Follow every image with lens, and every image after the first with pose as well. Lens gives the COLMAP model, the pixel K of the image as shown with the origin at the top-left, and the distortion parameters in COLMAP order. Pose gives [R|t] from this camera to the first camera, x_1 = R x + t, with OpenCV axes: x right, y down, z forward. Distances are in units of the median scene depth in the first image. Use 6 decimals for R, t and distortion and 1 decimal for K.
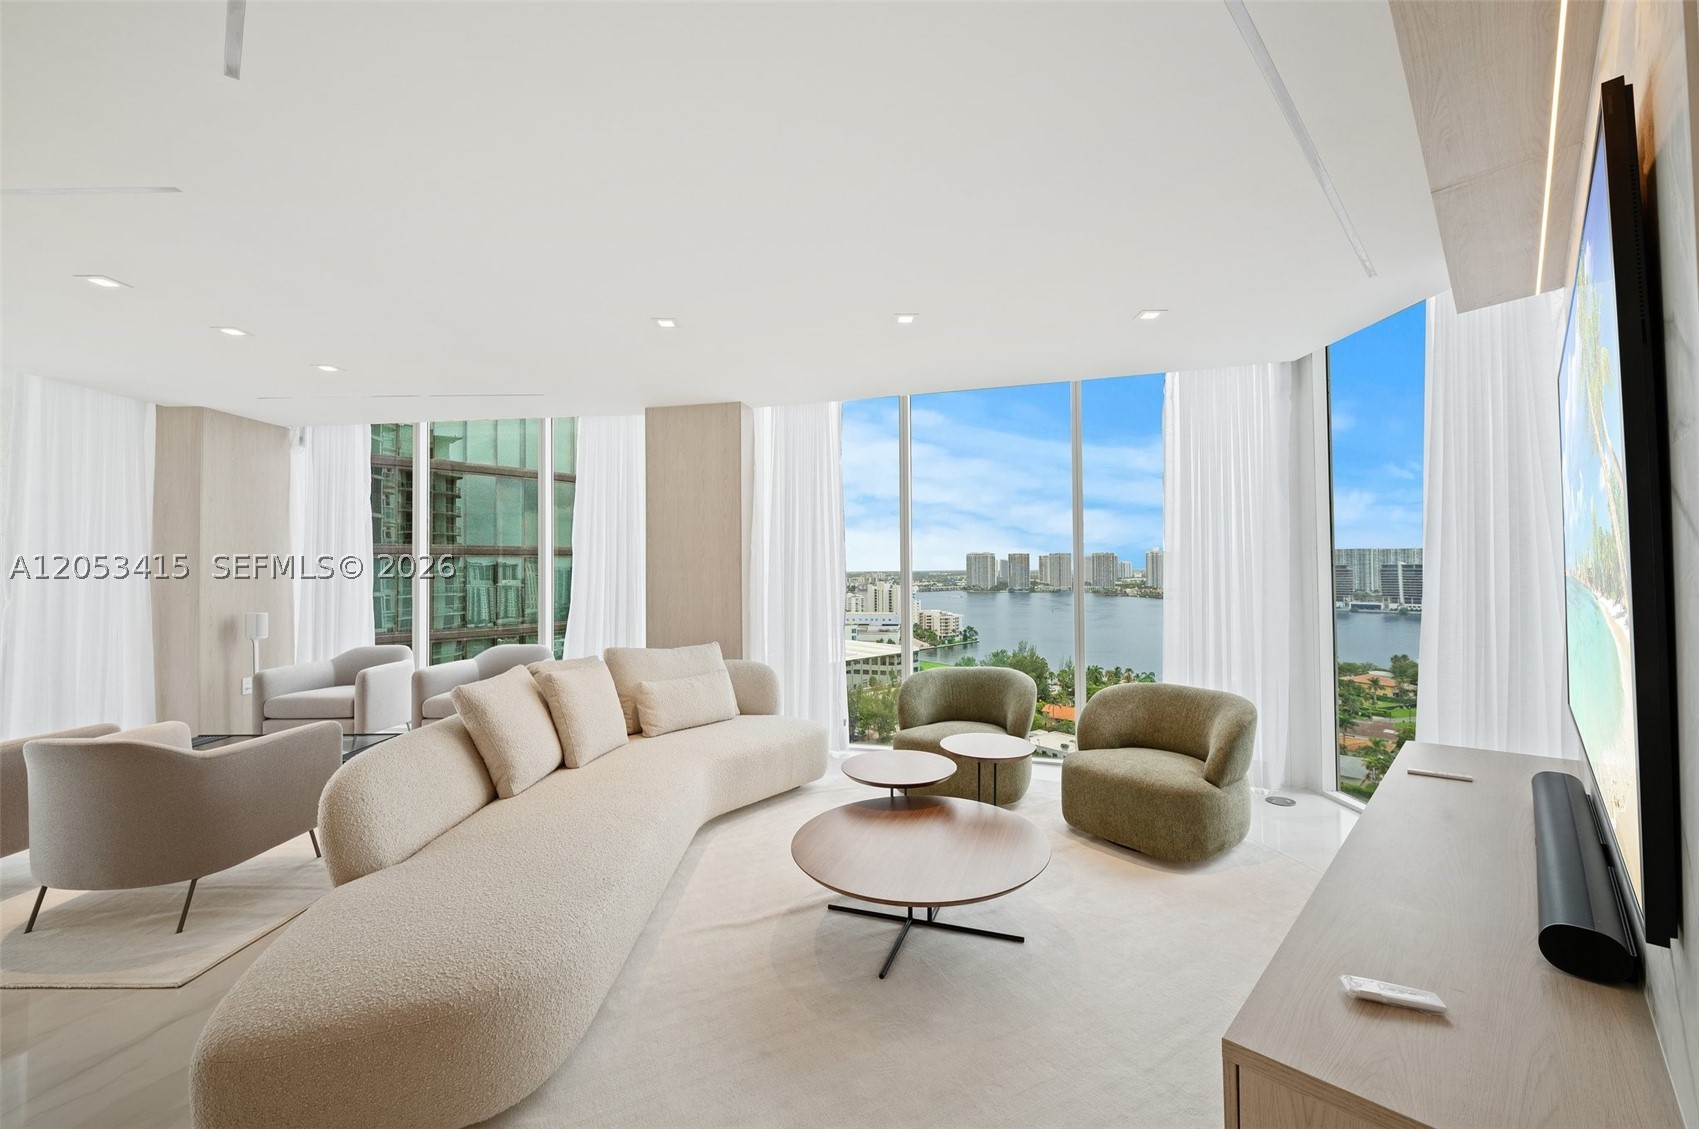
lens RADIAL K [[689.9, 0, 857.5], [0, 689.9, 557.2], [0, 0, 1]] dist [0.001308, -0.003367]
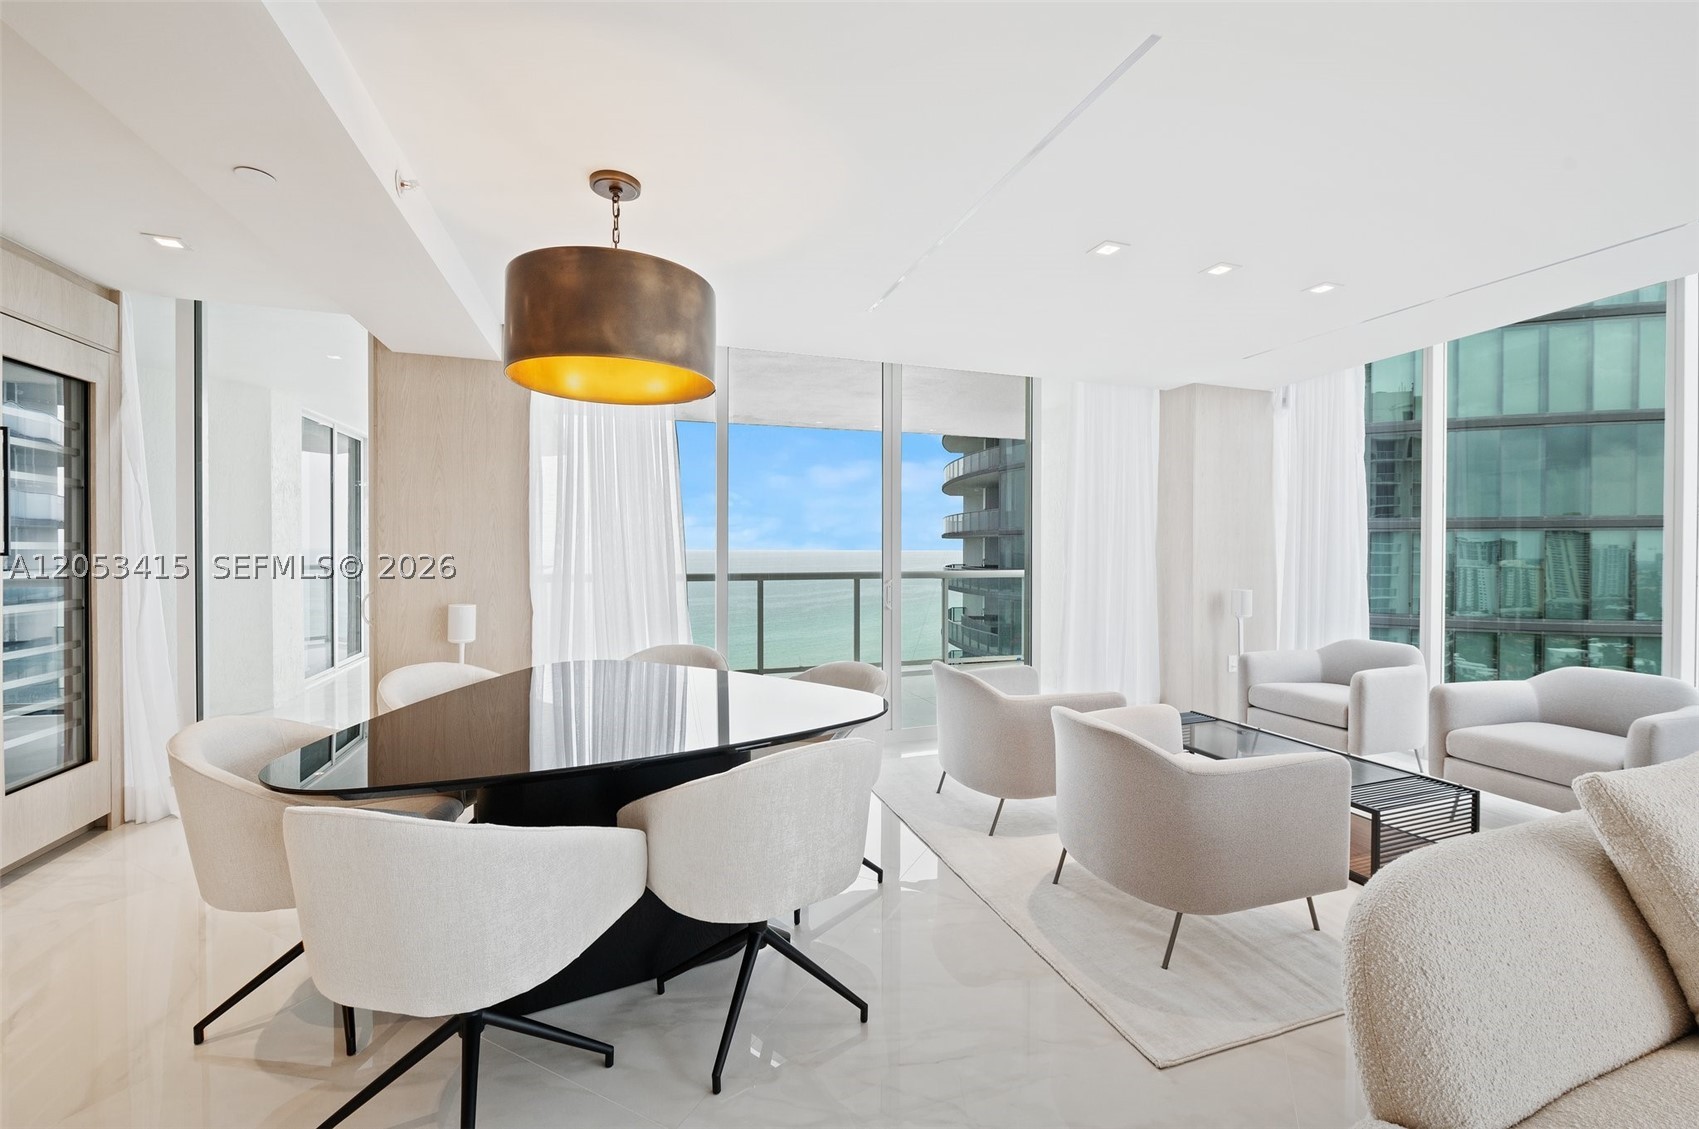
lens RADIAL K [[689.9, 0, 857.5], [0, 689.9, 557.2], [0, 0, 1]] dist [0.001308, -0.003367]
pose [[0.341931, 0.018013, -0.939553, -0.169055], [0.012164, 0.999648, 0.023592, 0.006737], [0.939647, -0.019496, 0.341591, 0.188322]]
